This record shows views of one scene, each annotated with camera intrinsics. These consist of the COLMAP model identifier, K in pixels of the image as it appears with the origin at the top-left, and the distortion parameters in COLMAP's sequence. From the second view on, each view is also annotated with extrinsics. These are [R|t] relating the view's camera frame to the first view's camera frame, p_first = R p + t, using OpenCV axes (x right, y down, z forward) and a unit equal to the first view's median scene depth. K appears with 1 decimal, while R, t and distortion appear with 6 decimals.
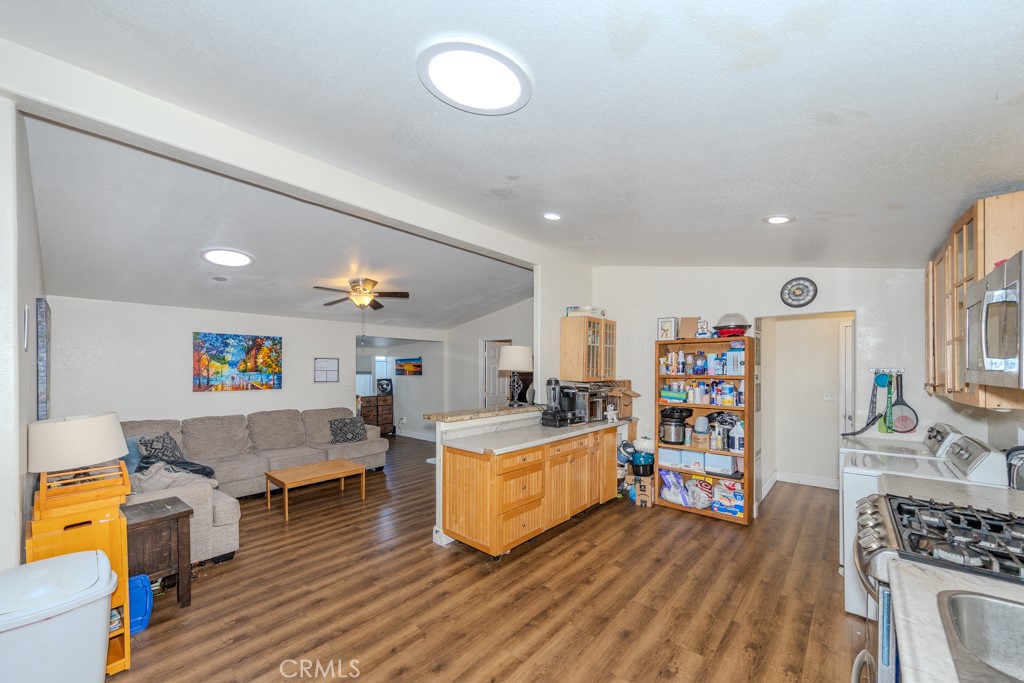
lens RADIAL K [[383.6, 0, 502.6], [0, 383.6, 371.0], [0, 0, 1]] dist [-0.000662, -0.000082]
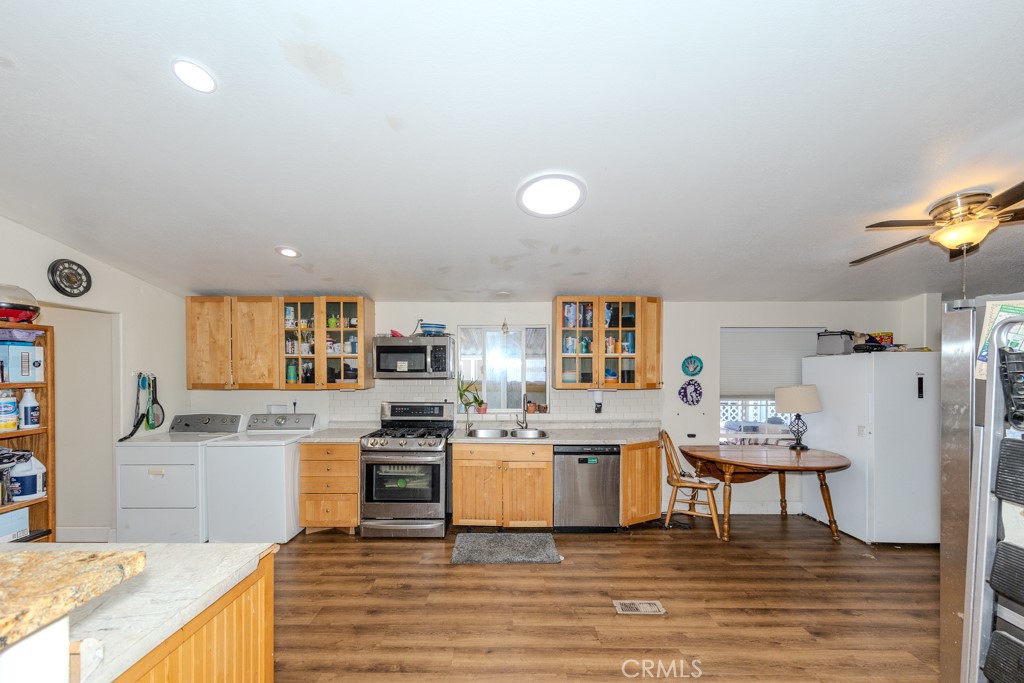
lens RADIAL K [[383.6, 0, 502.6], [0, 383.6, 371.0], [0, 0, 1]] dist [-0.000662, -0.000082]
pose [[-0.665552, 0.003234, 0.746345, -0.395090], [0.009488, 0.999946, 0.004129, -0.002793], [-0.746291, 0.009829, -0.665547, 0.763576]]
